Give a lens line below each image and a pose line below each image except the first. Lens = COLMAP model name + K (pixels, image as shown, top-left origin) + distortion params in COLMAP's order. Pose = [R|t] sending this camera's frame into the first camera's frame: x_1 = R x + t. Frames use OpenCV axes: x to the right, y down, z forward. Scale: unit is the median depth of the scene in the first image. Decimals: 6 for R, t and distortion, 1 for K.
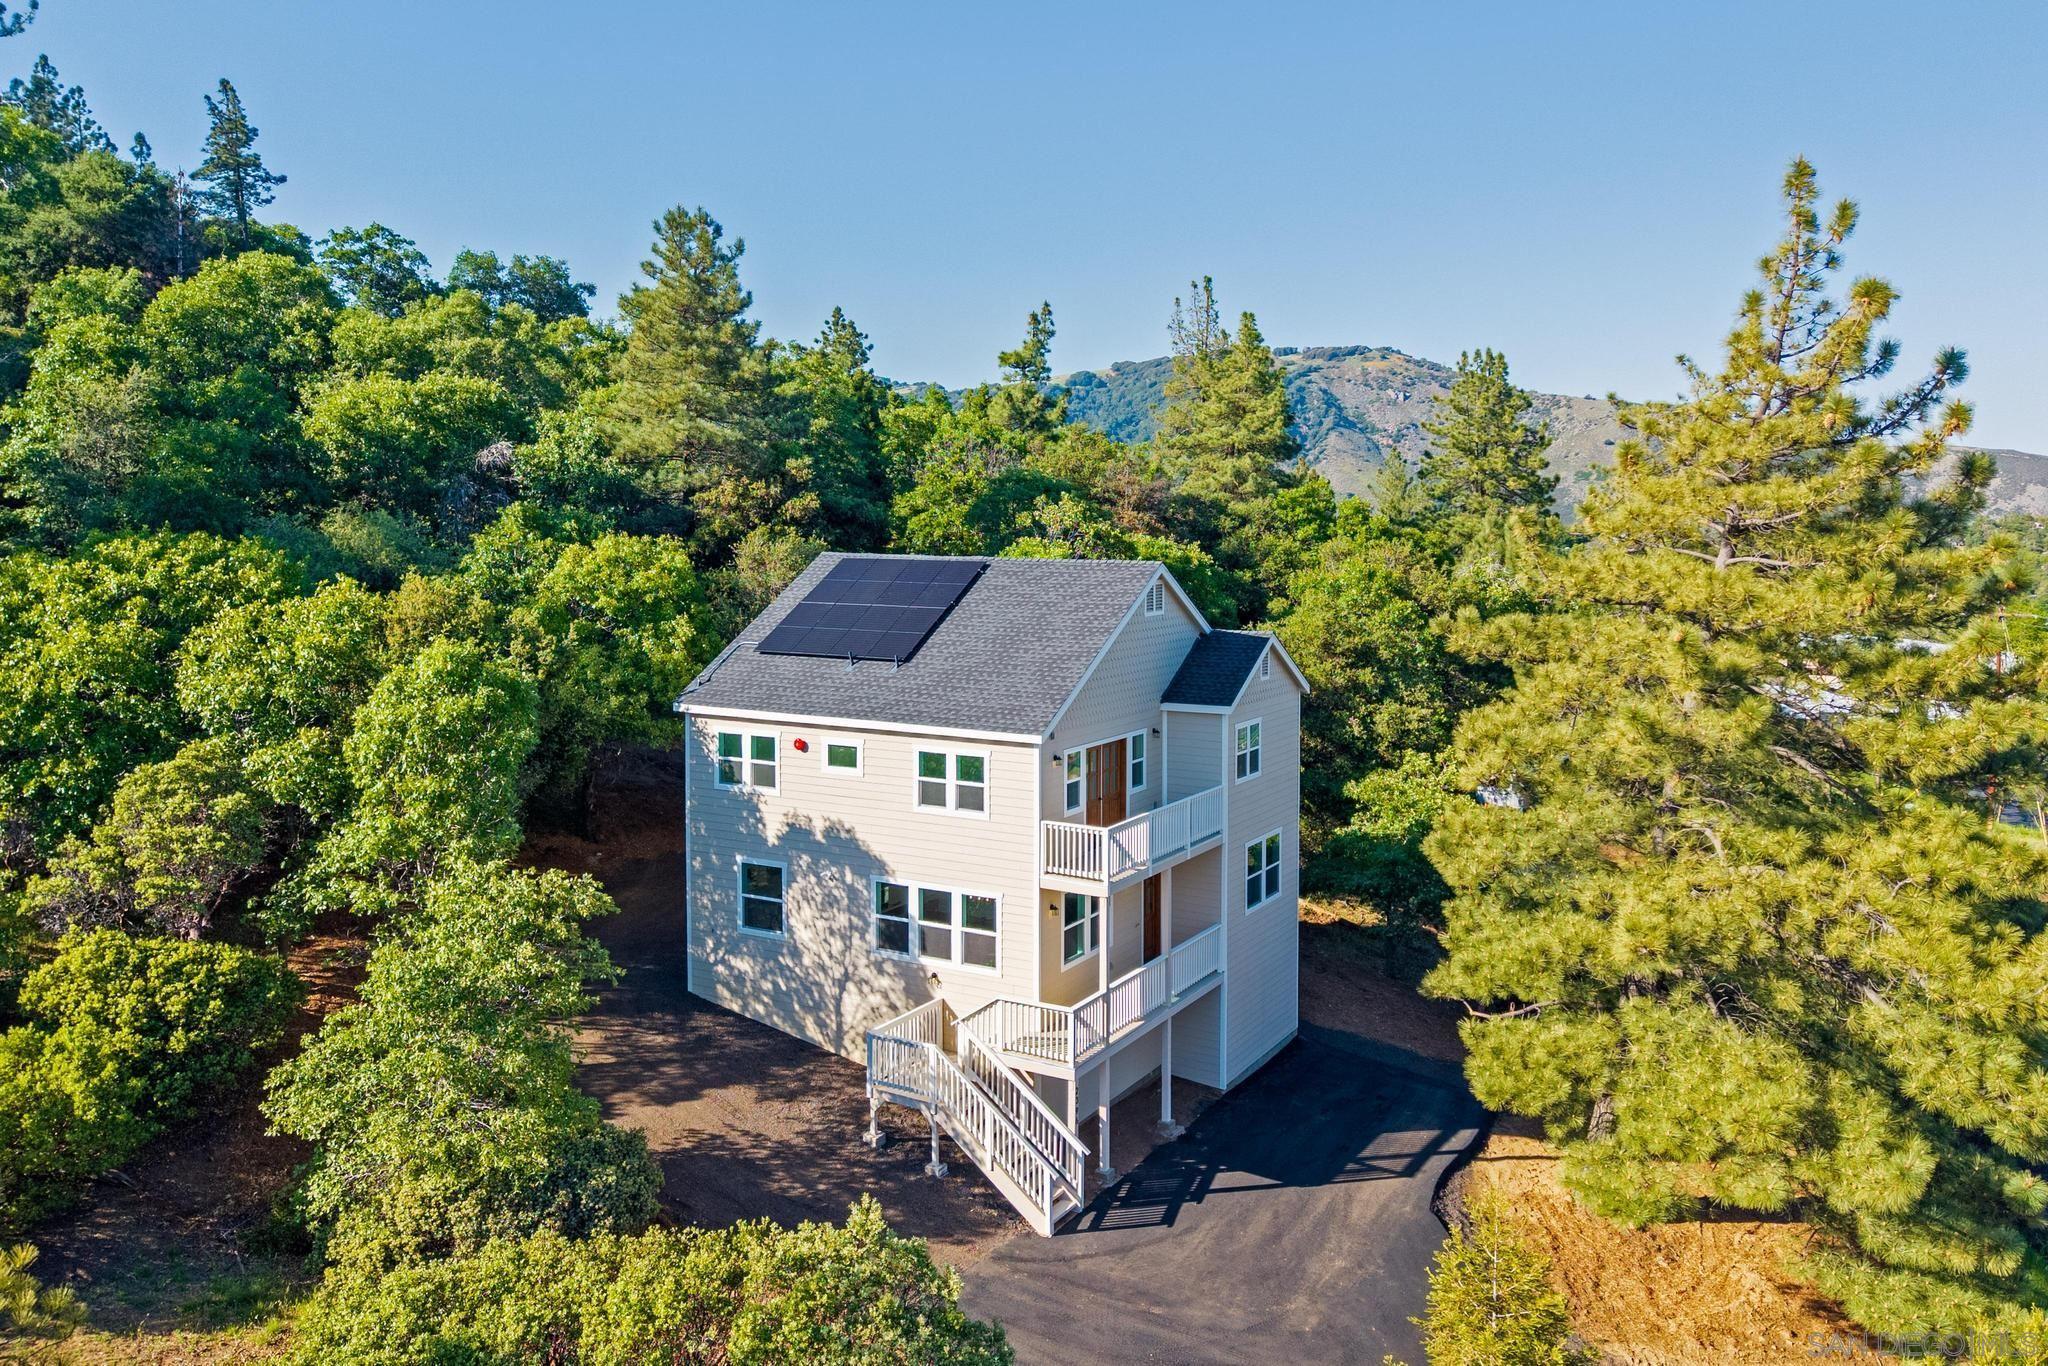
lens RADIAL K [[1468.8, 0, 1149.2], [0, 1468.8, 595.6], [0, 0, 1]] dist [0.024595, -0.017440]
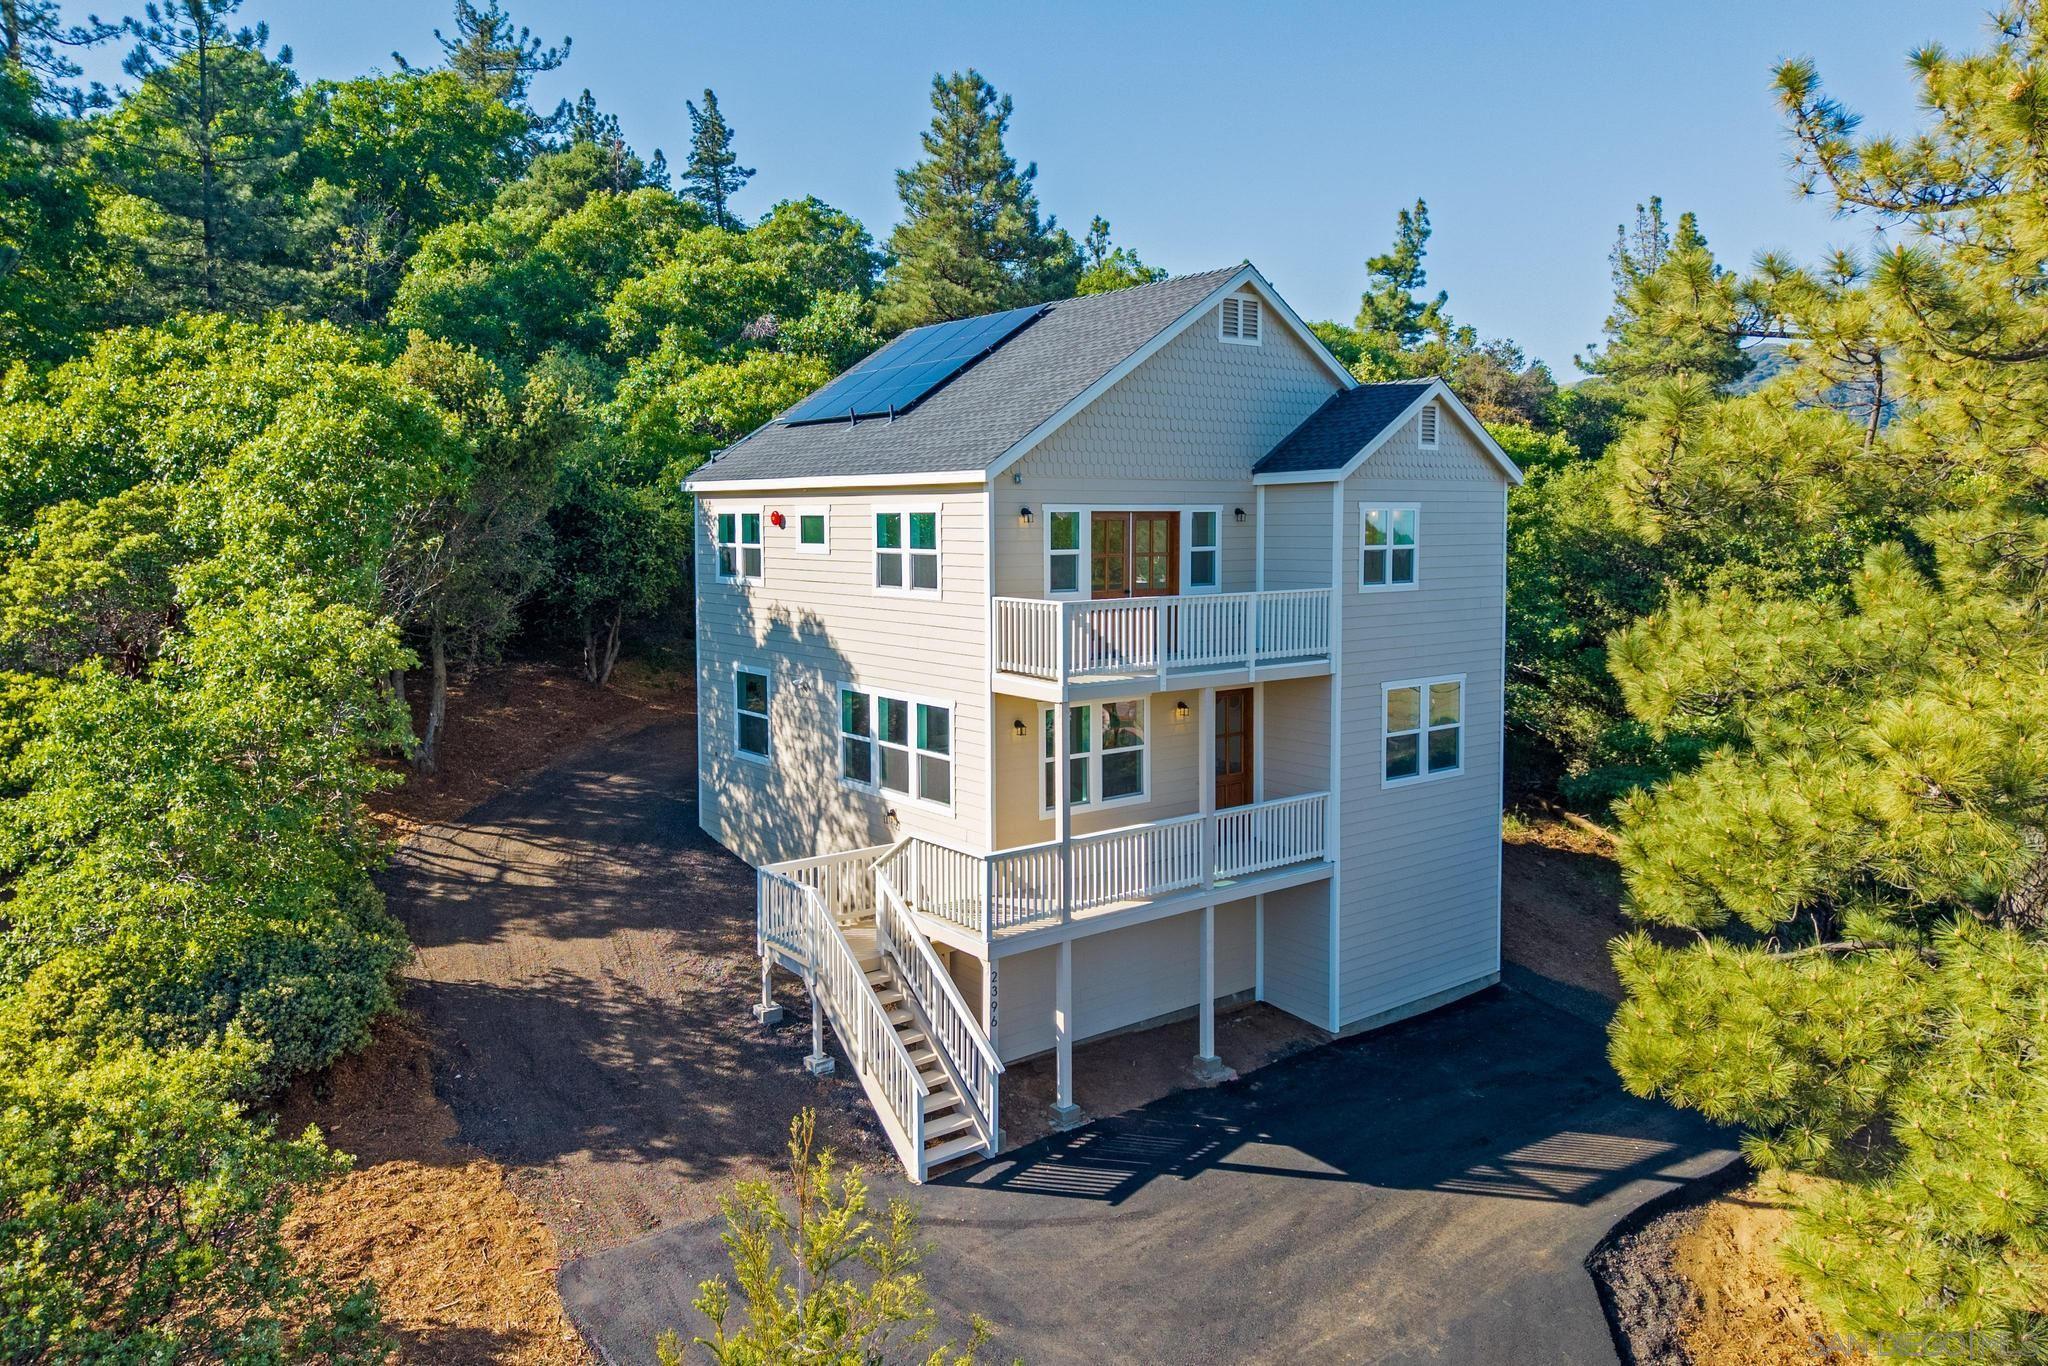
lens RADIAL K [[1407.2, 0, 1026.9], [0, 1407.2, 578.2], [0, 0, 1]] dist [0.024556, -0.023455]
pose [[0.918933, 0.010890, -0.394264, 0.190387], [-0.012128, 0.999926, -0.000650, 0.135449], [0.394228, 0.005379, 0.918997, 0.363077]]
